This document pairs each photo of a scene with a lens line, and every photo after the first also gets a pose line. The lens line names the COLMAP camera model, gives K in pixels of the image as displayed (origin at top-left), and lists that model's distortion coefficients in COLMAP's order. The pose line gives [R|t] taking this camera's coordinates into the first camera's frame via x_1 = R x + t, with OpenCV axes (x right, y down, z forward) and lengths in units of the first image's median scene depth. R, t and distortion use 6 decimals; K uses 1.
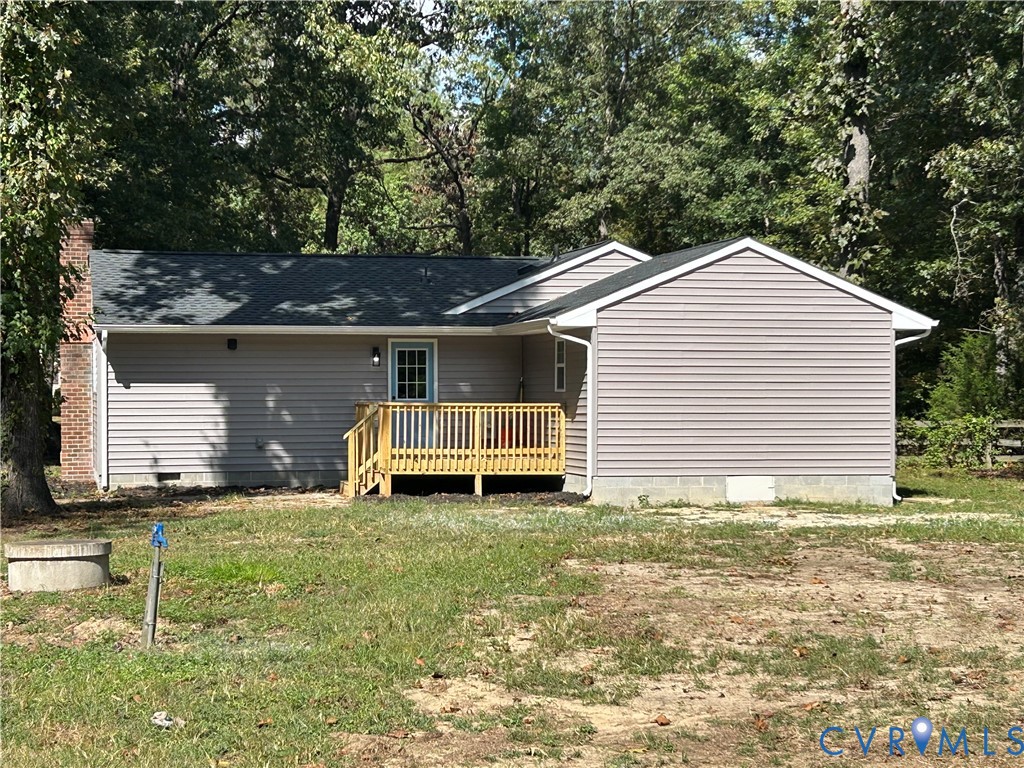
lens RADIAL K [[1951.9, 0, 510.5], [0, 1951.9, 376.7], [0, 0, 1]] dist [0.221926, 0.000000]
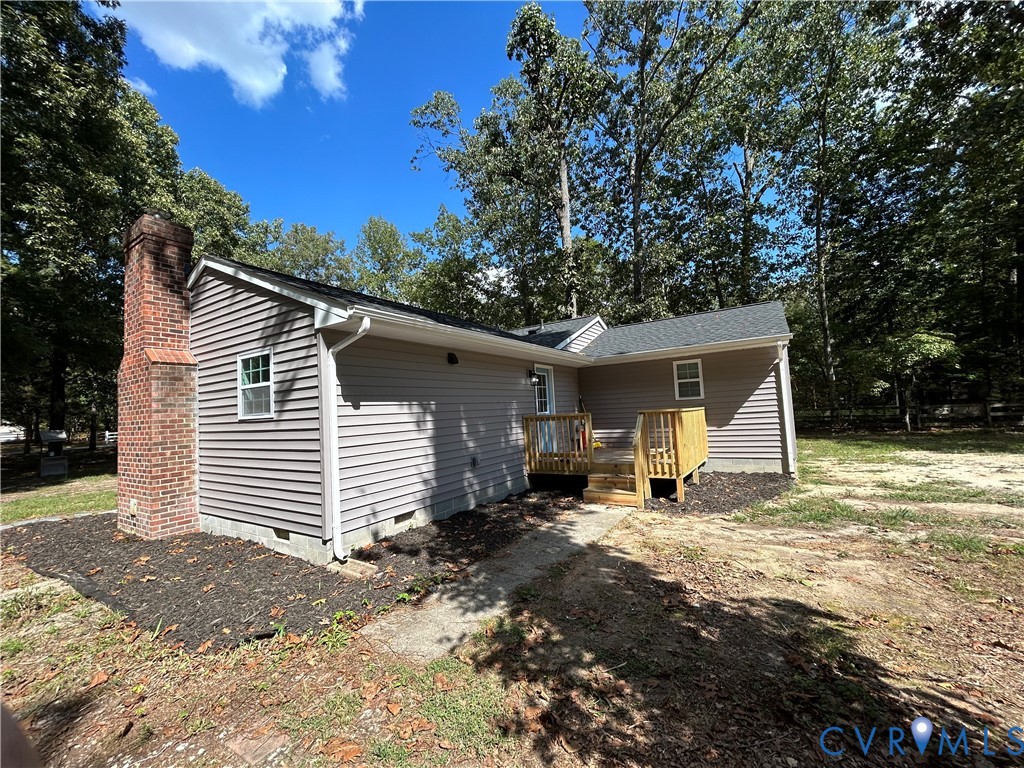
lens RADIAL K [[412.0, 0, 519.3], [0, 412.0, 382.2], [0, 0, 1]] dist [0.000747, 0.000013]
pose [[0.711613, 0.013807, 0.702436, -0.246552], [0.044432, 0.996921, -0.064608, 0.008322], [-0.701165, 0.077186, 0.708809, 0.804593]]
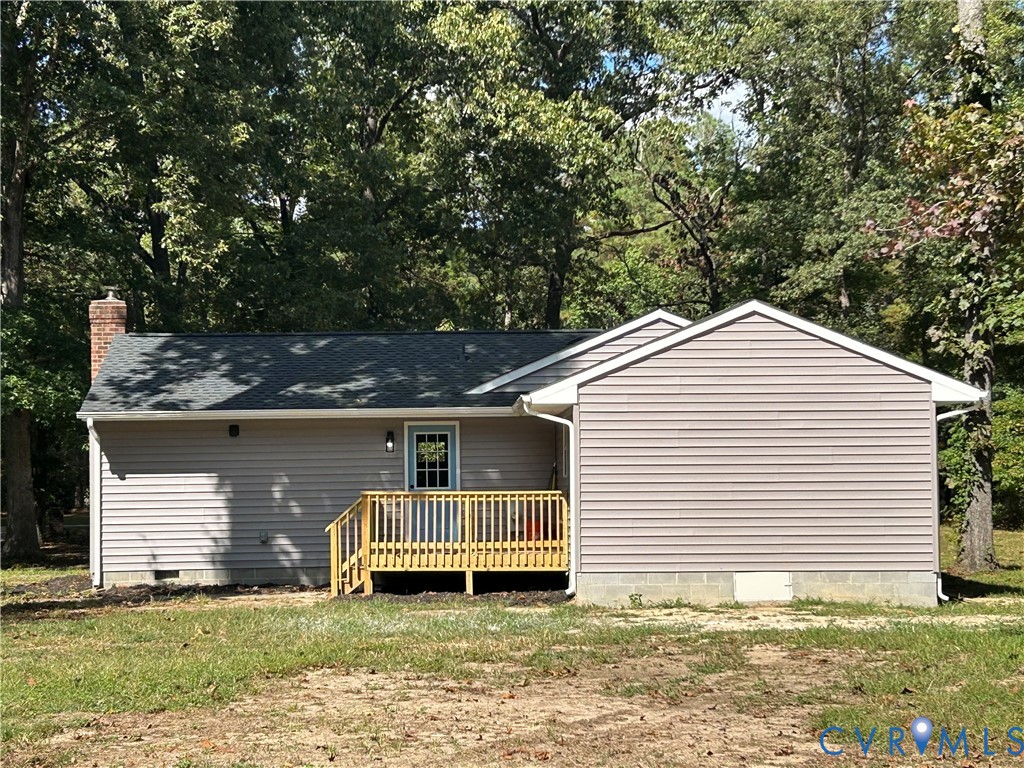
lens RADIAL K [[2057.5, 0, 513.0], [0, 2057.5, 393.3], [0, 0, 1]] dist [0.222918, 0.000000]
pose [[0.982527, -0.018554, -0.185193, 0.162363], [0.011976, 0.999259, -0.036577, 0.003007], [0.185735, 0.033720, 0.982021, 0.061658]]
